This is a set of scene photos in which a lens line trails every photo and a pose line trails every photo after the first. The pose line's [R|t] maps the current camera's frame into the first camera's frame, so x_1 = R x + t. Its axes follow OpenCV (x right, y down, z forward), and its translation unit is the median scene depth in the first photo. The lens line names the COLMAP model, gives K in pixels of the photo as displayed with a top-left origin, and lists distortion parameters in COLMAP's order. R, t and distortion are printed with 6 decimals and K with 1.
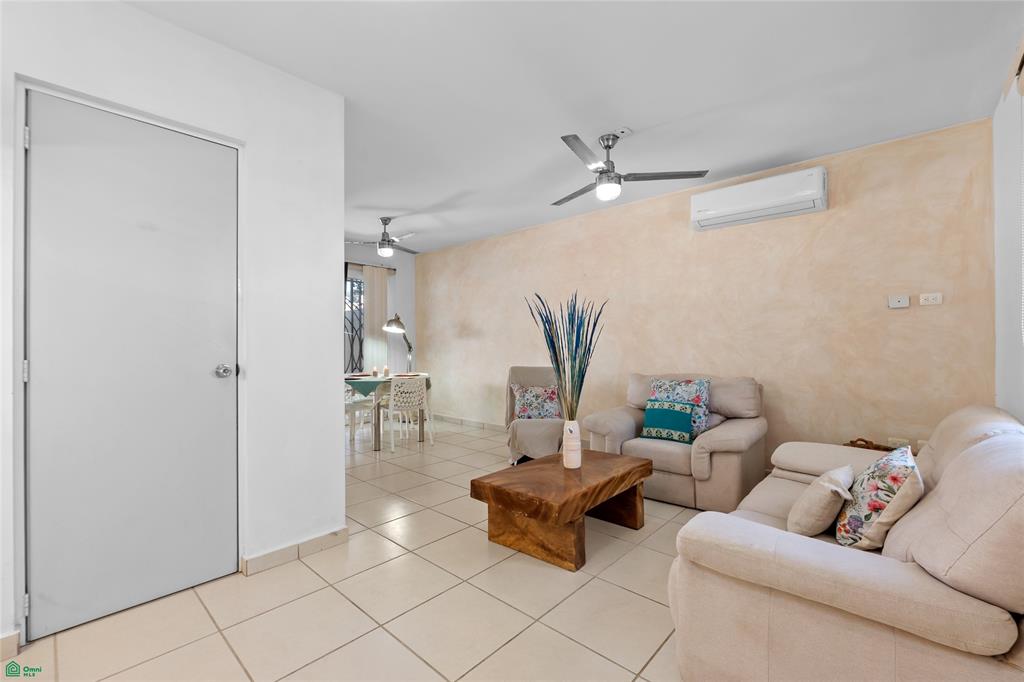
lens RADIAL K [[428.9, 0, 515.4], [0, 428.9, 344.0], [0, 0, 1]] dist [-0.010436, -0.000048]
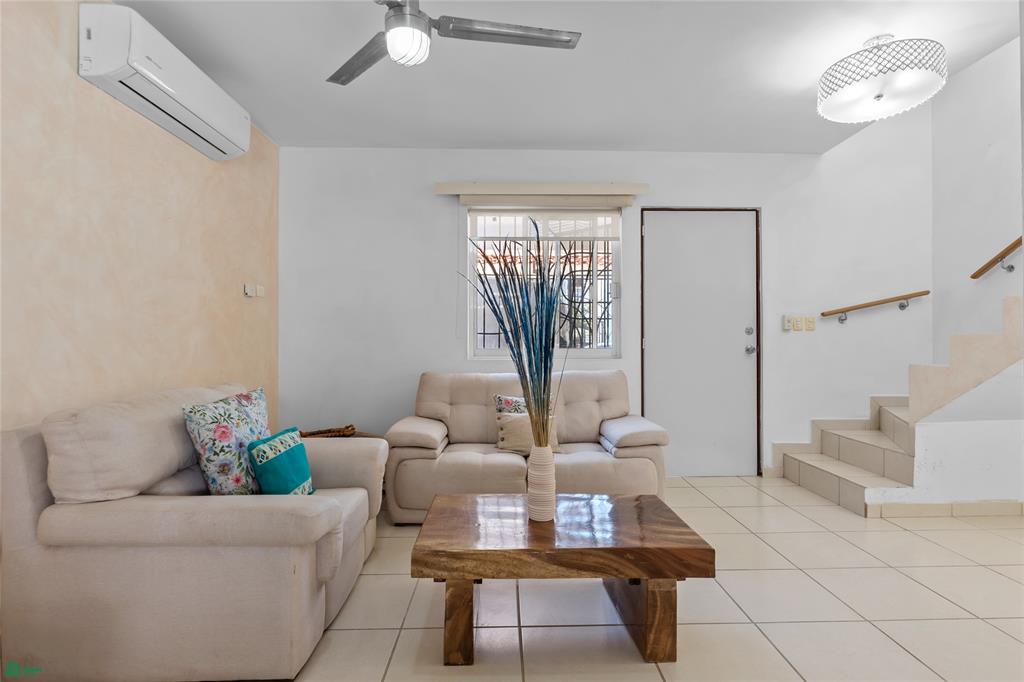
lens RADIAL K [[502.4, 0, 512.0], [0, 502.4, 341.0], [0, 0, 1]] dist [-0.003615, -0.000336]
pose [[-0.681476, 0.005519, 0.731820, -0.300951], [0.002742, 0.999984, -0.004988, 0.020339], [-0.731835, -0.001392, -0.681480, 1.196948]]
